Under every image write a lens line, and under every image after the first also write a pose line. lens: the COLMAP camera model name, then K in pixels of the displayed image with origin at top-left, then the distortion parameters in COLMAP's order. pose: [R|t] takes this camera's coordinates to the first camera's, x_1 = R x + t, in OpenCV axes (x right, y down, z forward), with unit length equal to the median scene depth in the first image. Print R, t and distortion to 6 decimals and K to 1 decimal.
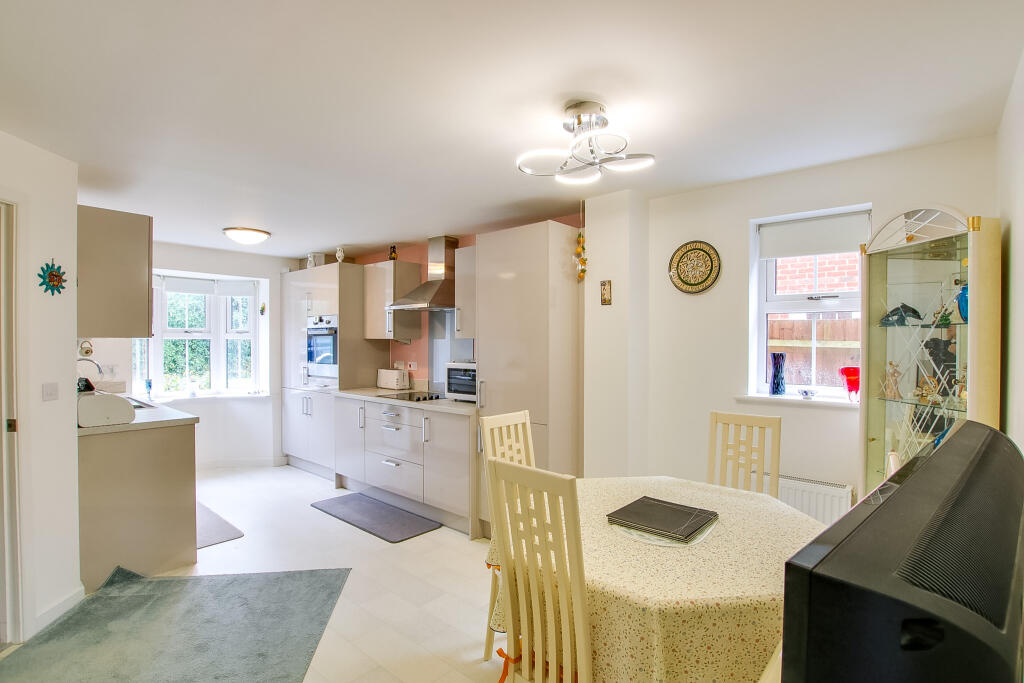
lens RADIAL K [[472.8, 0, 511.2], [0, 472.8, 347.3], [0, 0, 1]] dist [-0.028517, -0.000024]
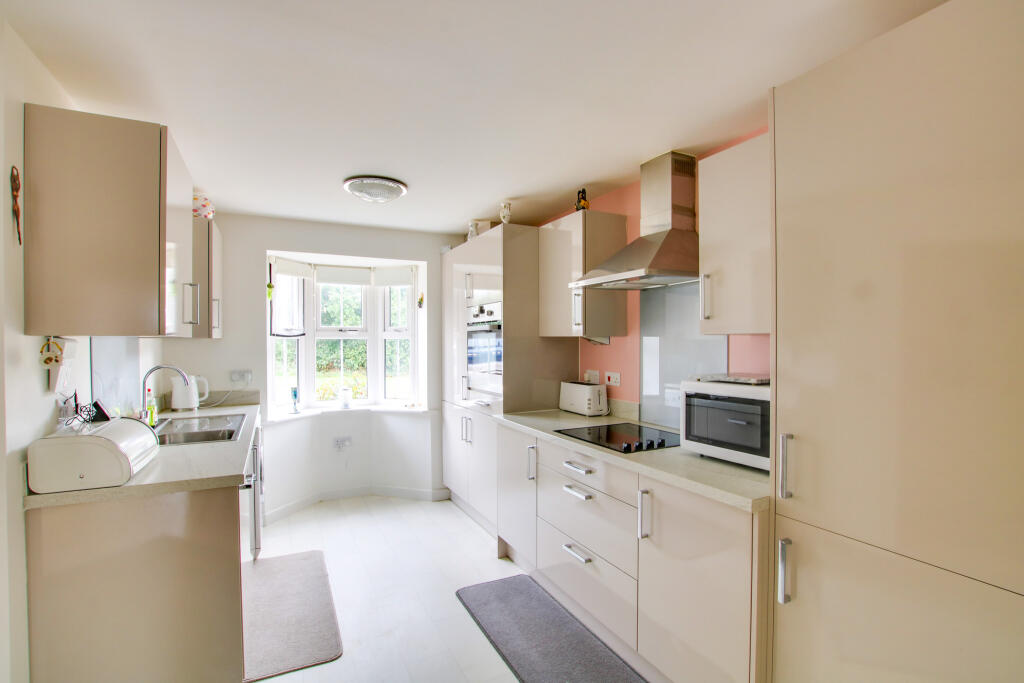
lens RADIAL K [[472.8, 0, 511.2], [0, 472.8, 347.3], [0, 0, 1]] dist [-0.028517, -0.000024]
pose [[0.920956, 0.000260, -0.389666, -0.090988], [0.000212, 0.999999, 0.001169, -0.003961], [0.389666, -0.001159, 0.920956, 0.376889]]
